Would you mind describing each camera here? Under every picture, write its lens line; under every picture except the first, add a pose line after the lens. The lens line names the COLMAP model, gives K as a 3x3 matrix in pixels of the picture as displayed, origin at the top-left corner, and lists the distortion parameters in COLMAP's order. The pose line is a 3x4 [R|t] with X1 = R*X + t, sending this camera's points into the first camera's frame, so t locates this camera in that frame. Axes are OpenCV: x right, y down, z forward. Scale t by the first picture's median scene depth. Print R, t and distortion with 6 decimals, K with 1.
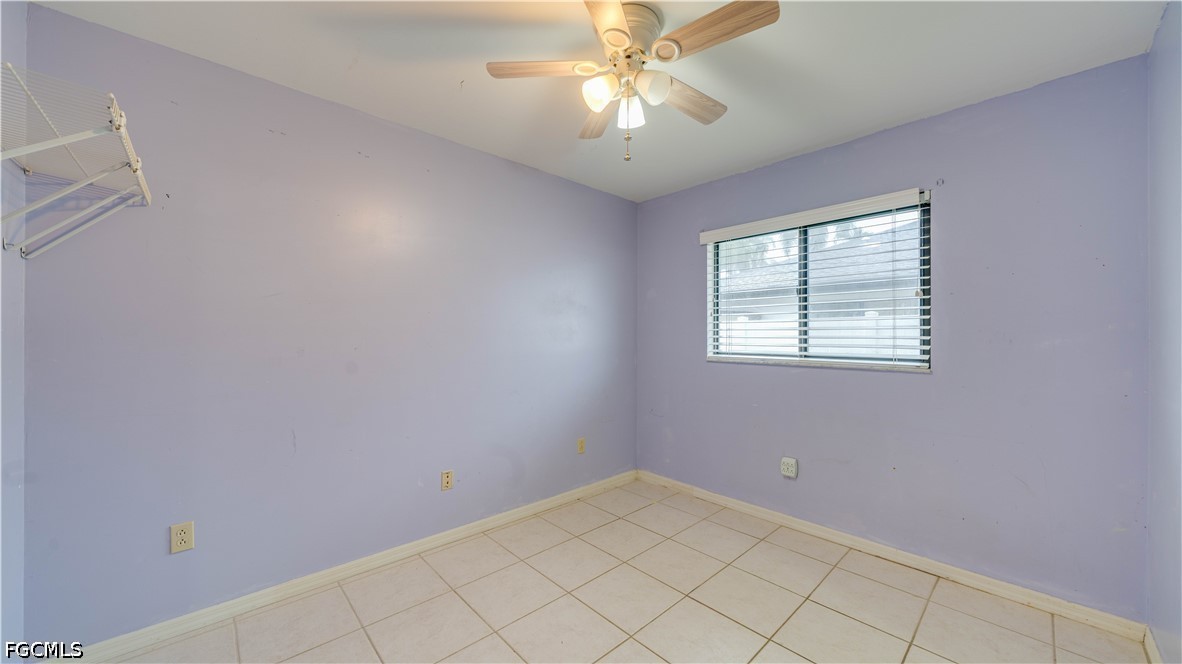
lens RADIAL K [[410.5, 0, 588.3], [0, 410.5, 337.5], [0, 0, 1]] dist [-0.005069, -0.000189]
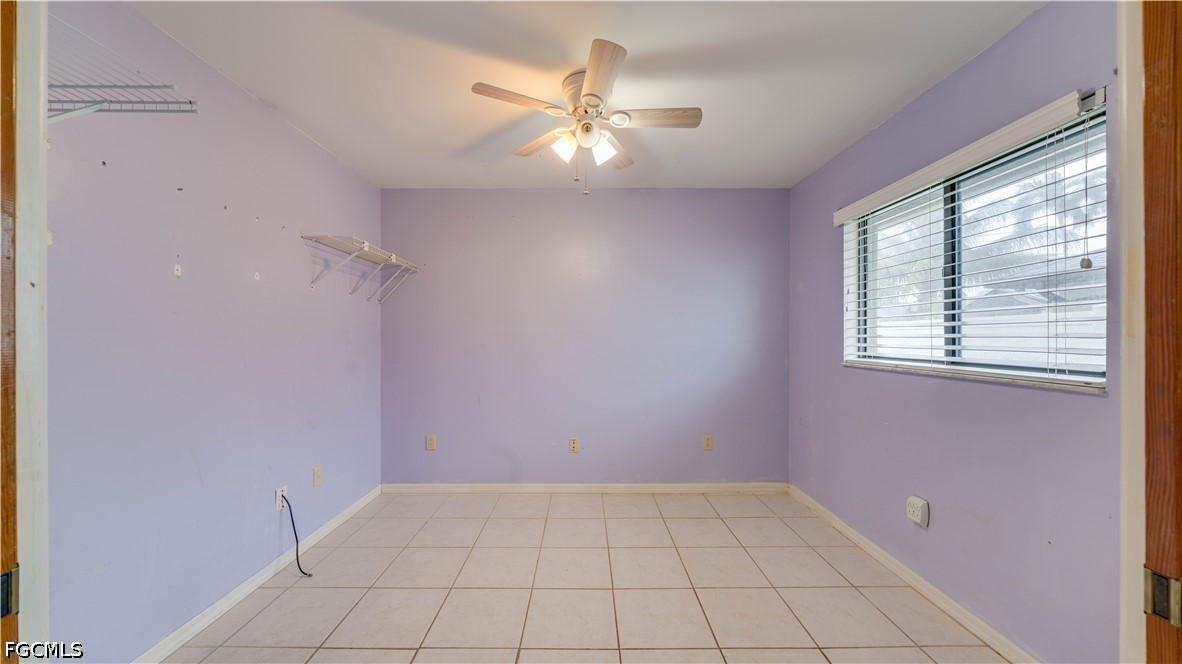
lens RADIAL K [[410.5, 0, 590.7], [0, 410.5, 340.7], [0, 0, 1]] dist [-0.005069, -0.000189]
pose [[0.746029, 0.004335, -0.665899, 0.531008], [-0.002123, 0.999989, 0.004132, 0.005399], [0.665910, -0.001669, 0.746030, 0.047597]]
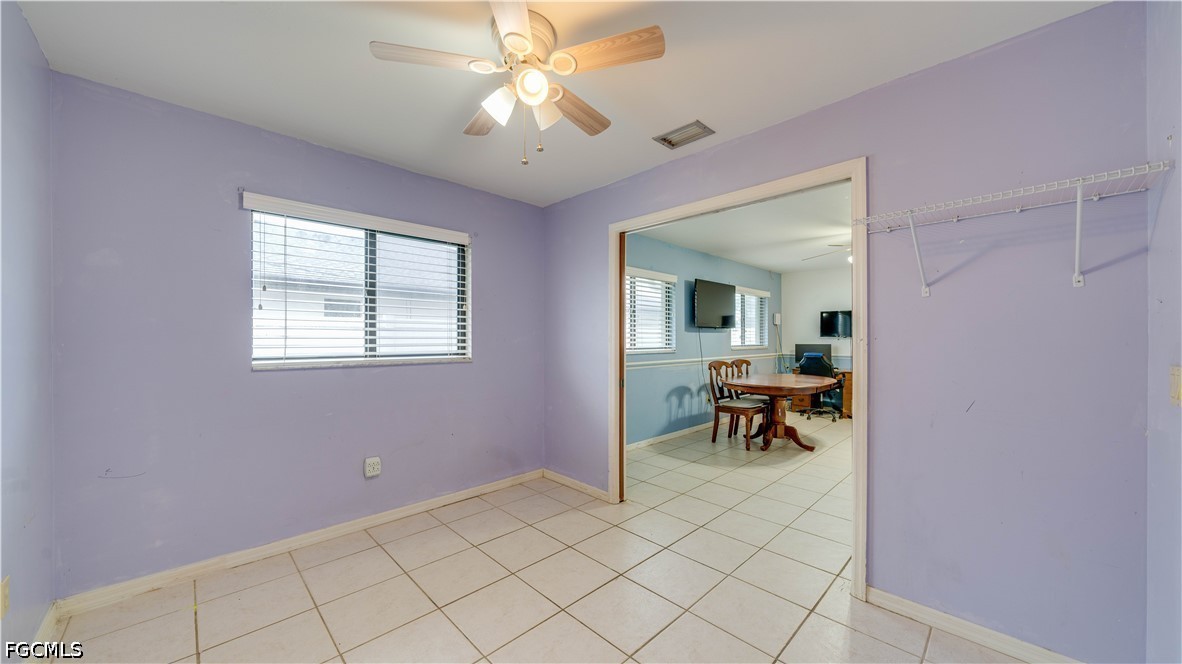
lens RADIAL K [[410.5, 0, 589.3], [0, 410.5, 337.2], [0, 0, 1]] dist [-0.005069, -0.000189]
pose [[-0.023868, 0.000641, 0.999715, -0.514843], [-0.002202, 0.999997, -0.000694, -0.001766], [-0.999713, -0.002218, -0.023867, 0.480559]]
